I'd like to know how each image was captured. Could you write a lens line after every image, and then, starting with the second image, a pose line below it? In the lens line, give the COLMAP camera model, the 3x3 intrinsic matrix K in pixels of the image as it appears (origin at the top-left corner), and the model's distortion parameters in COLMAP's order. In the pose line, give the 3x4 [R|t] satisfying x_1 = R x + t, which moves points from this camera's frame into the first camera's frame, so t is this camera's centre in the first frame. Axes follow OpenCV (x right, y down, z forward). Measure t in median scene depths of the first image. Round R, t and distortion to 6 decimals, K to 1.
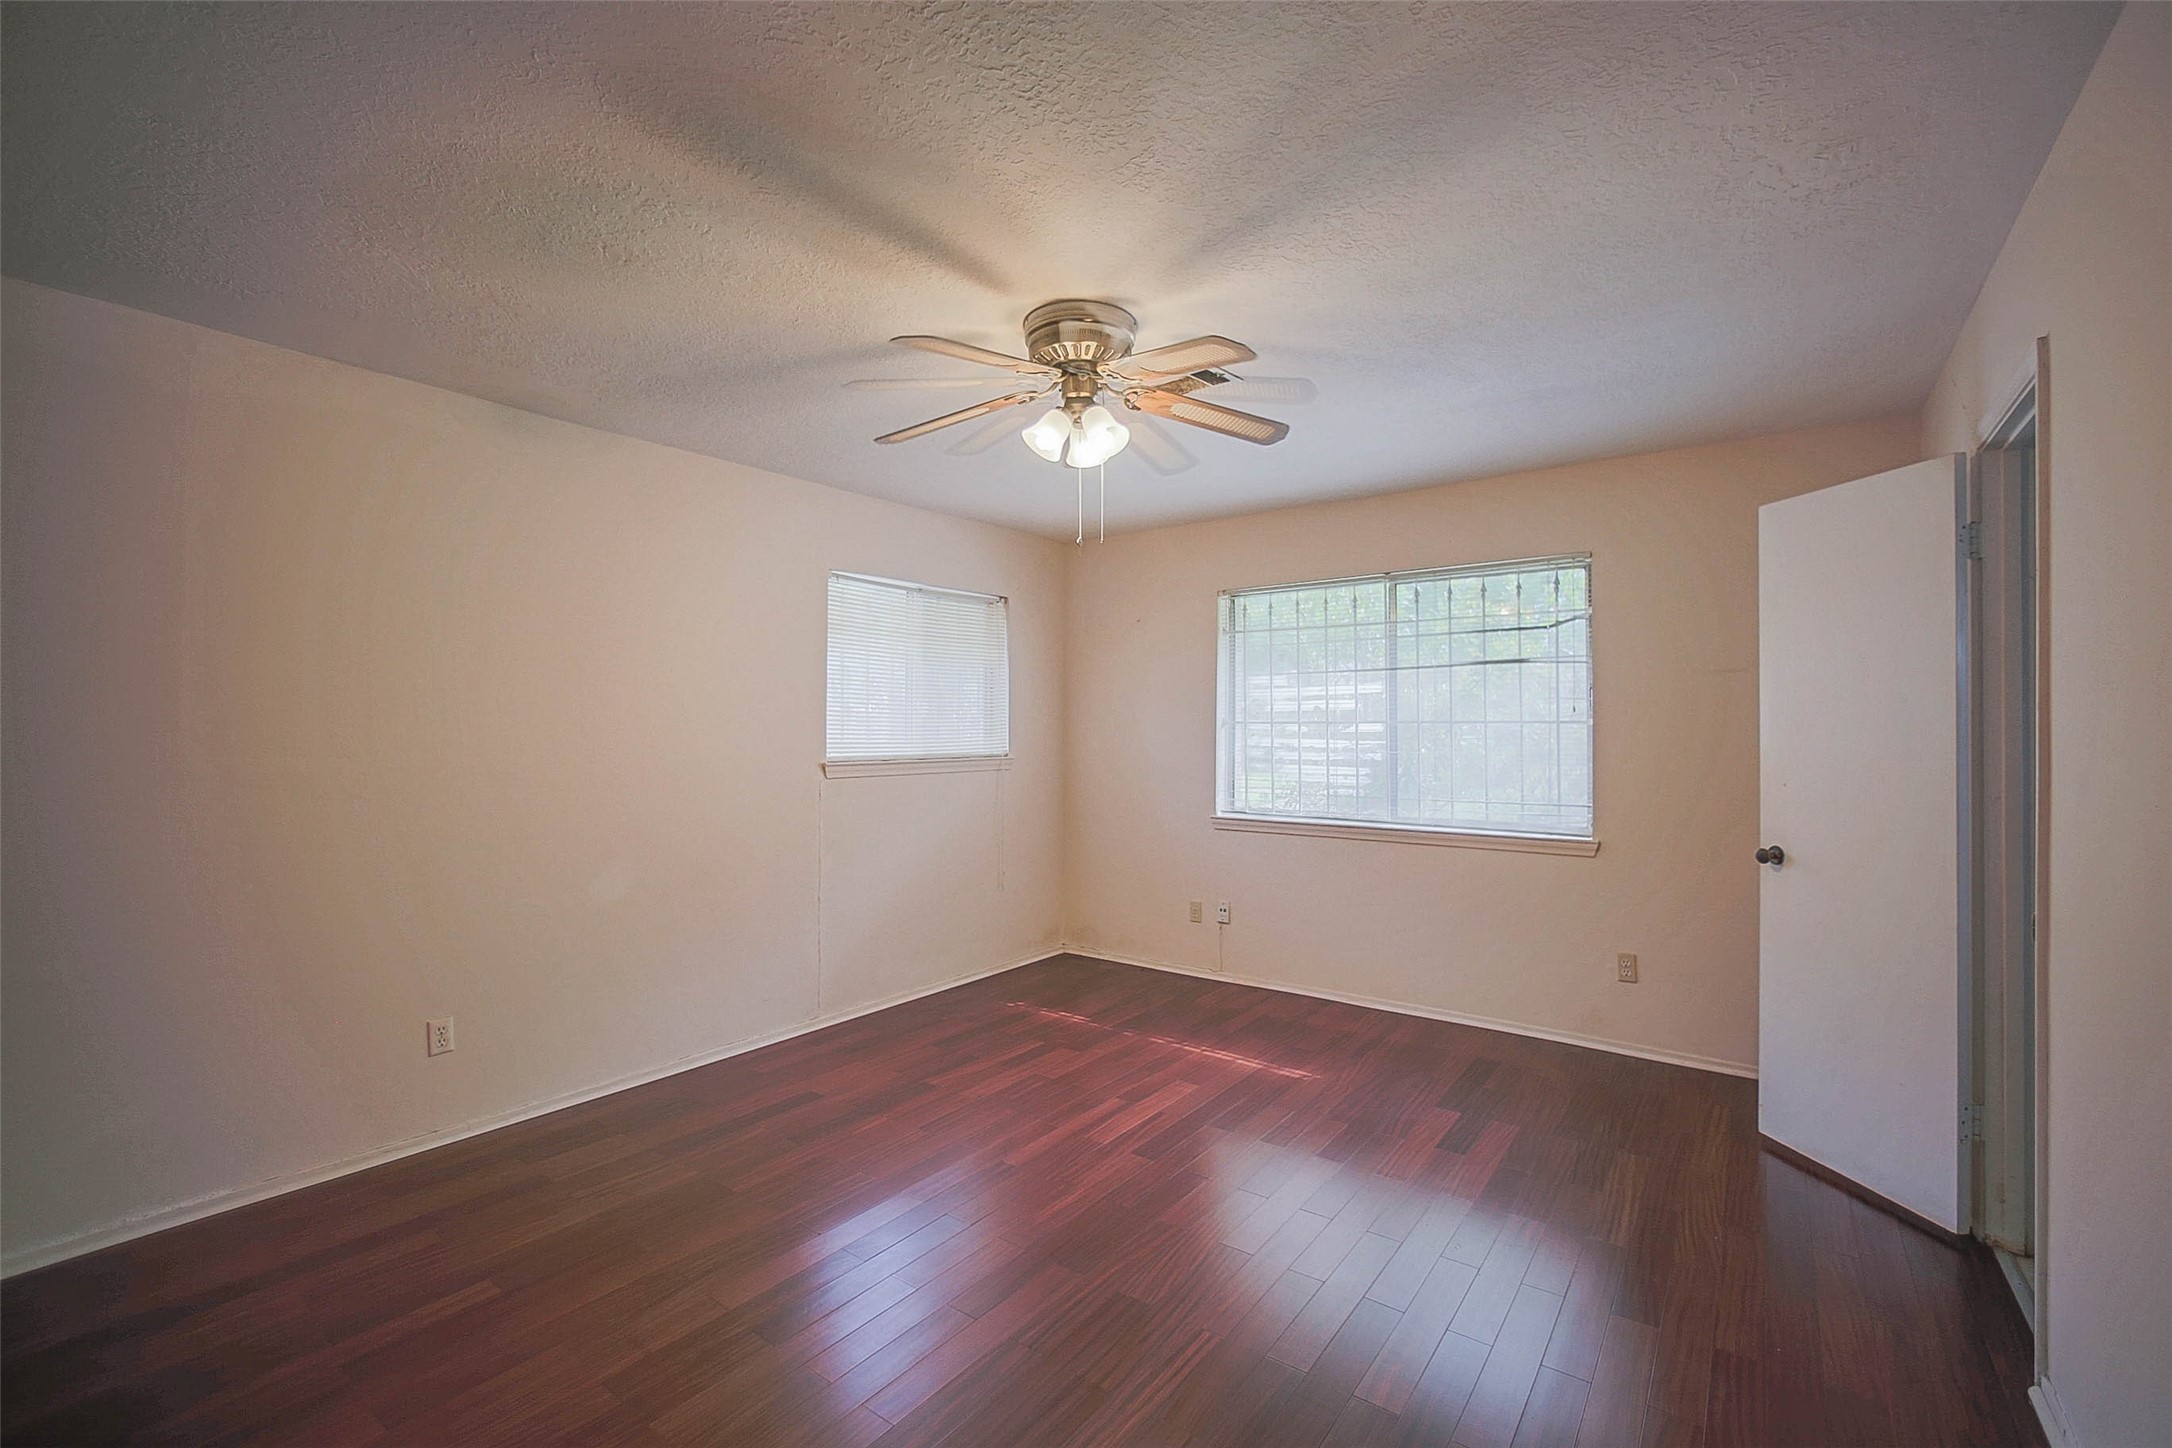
lens RADIAL K [[916.8, 0, 1086.9], [0, 916.8, 719.8], [0, 0, 1]] dist [-0.024101, 0.000448]
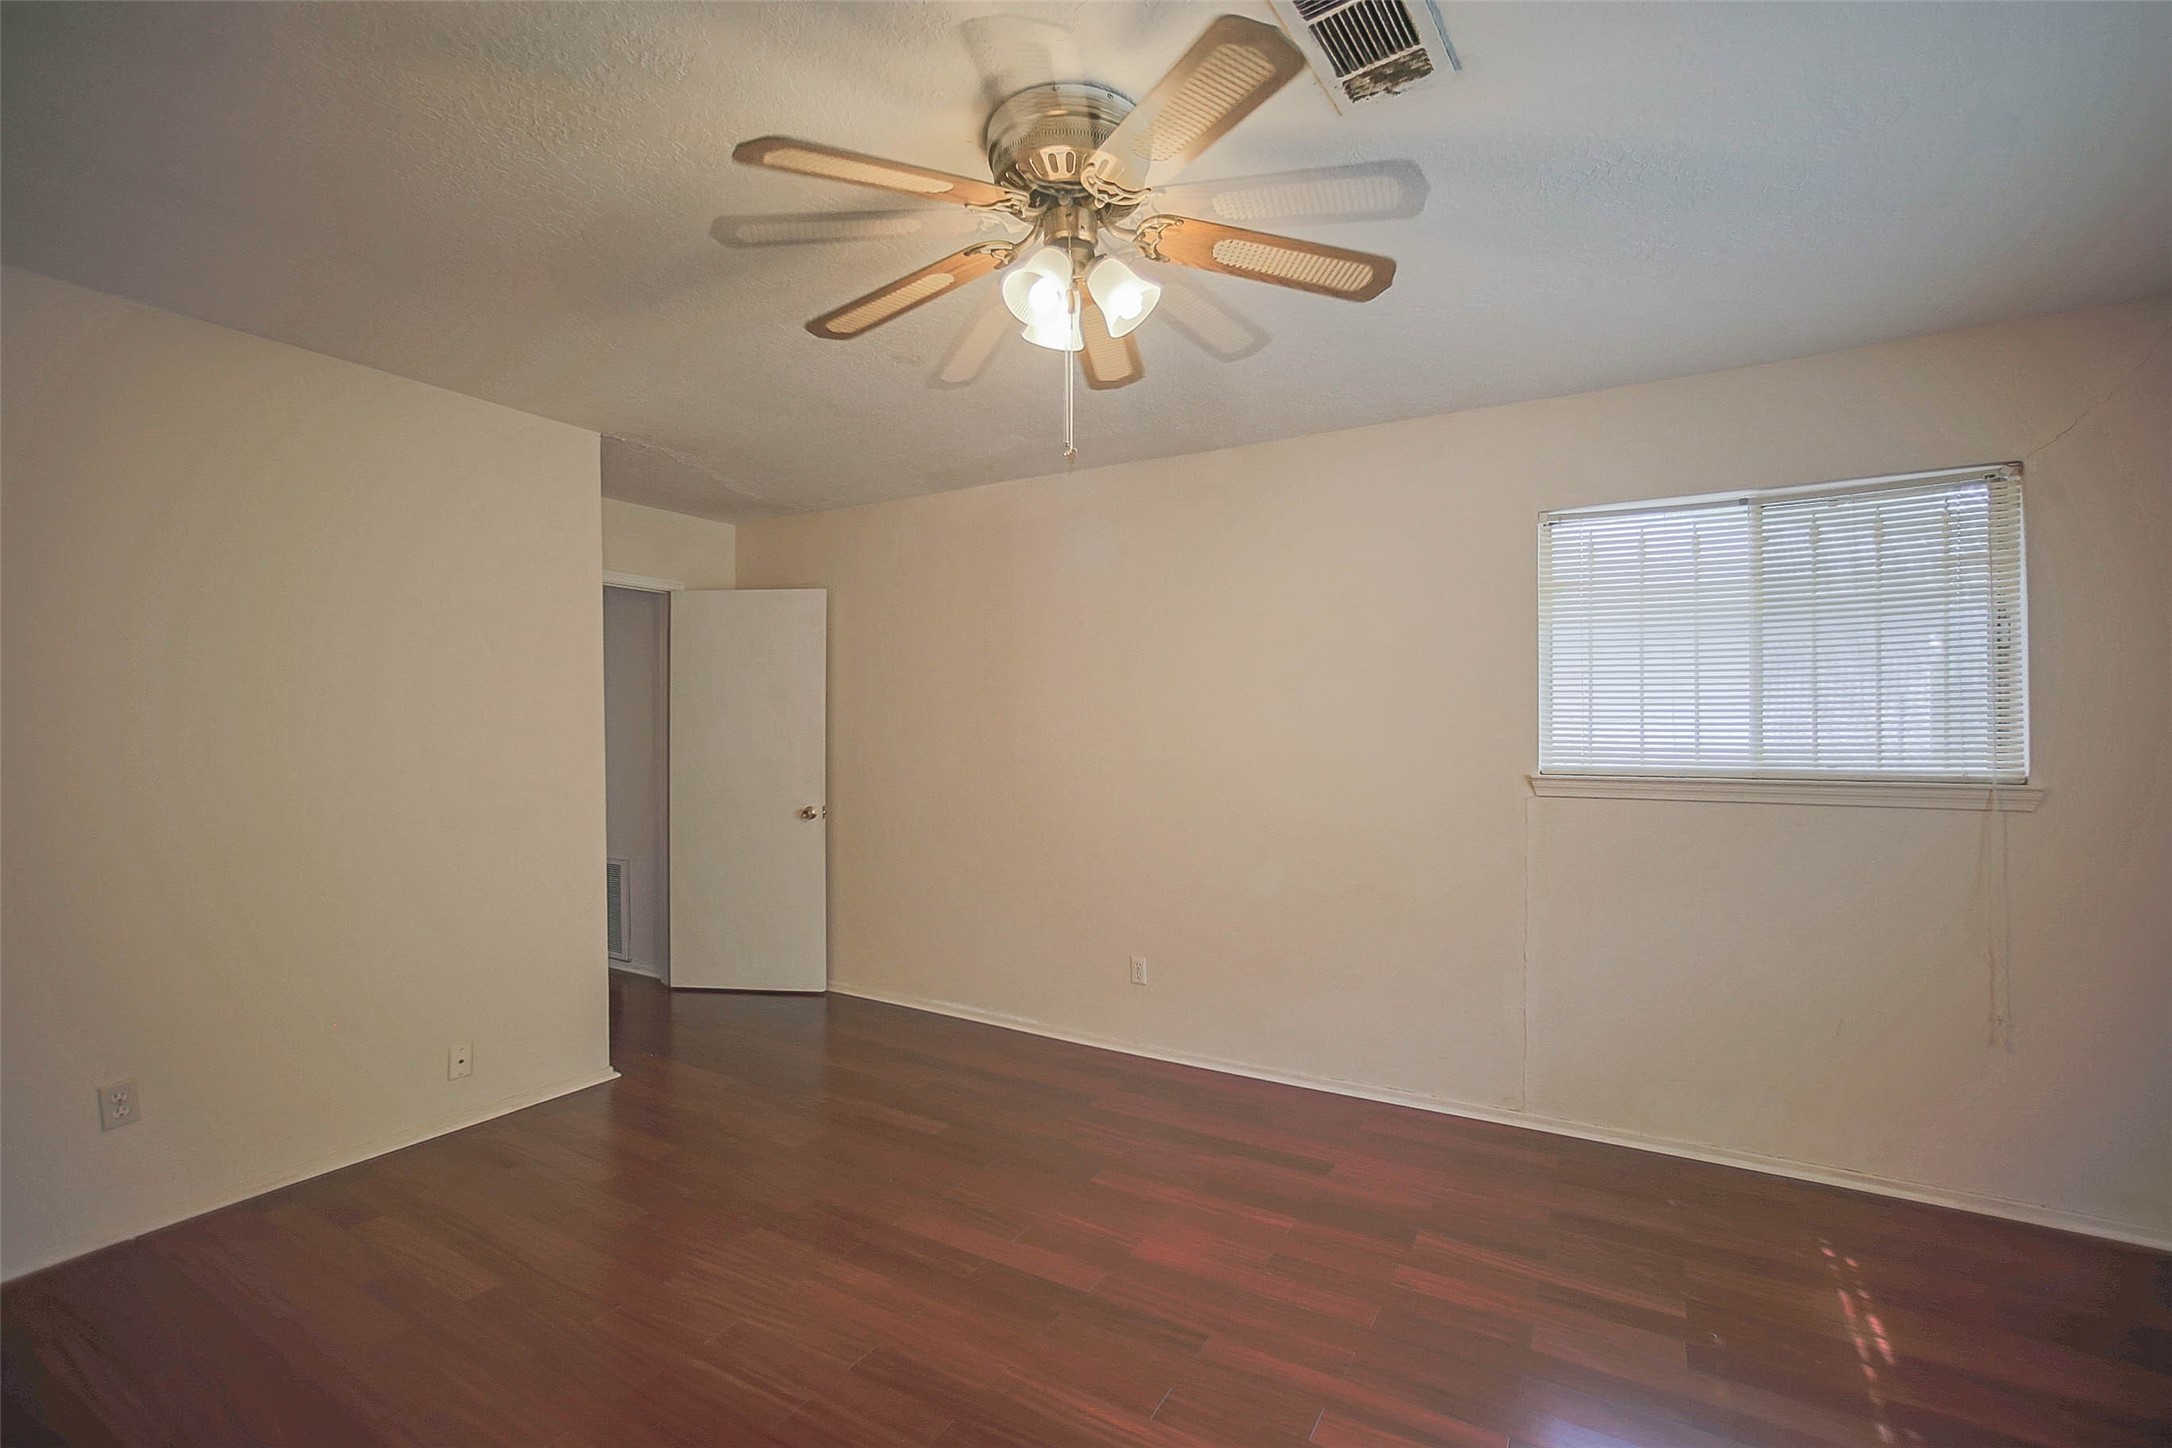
lens RADIAL K [[886.7, 0, 1086.4], [0, 886.7, 723.9], [0, 0, 1]] dist [-0.012984, 0.000261]
pose [[0.130877, -0.018419, -0.991227, 0.388164], [0.006385, 0.999822, -0.017736, 0.016101], [0.991378, -0.004008, 0.130972, 0.553170]]
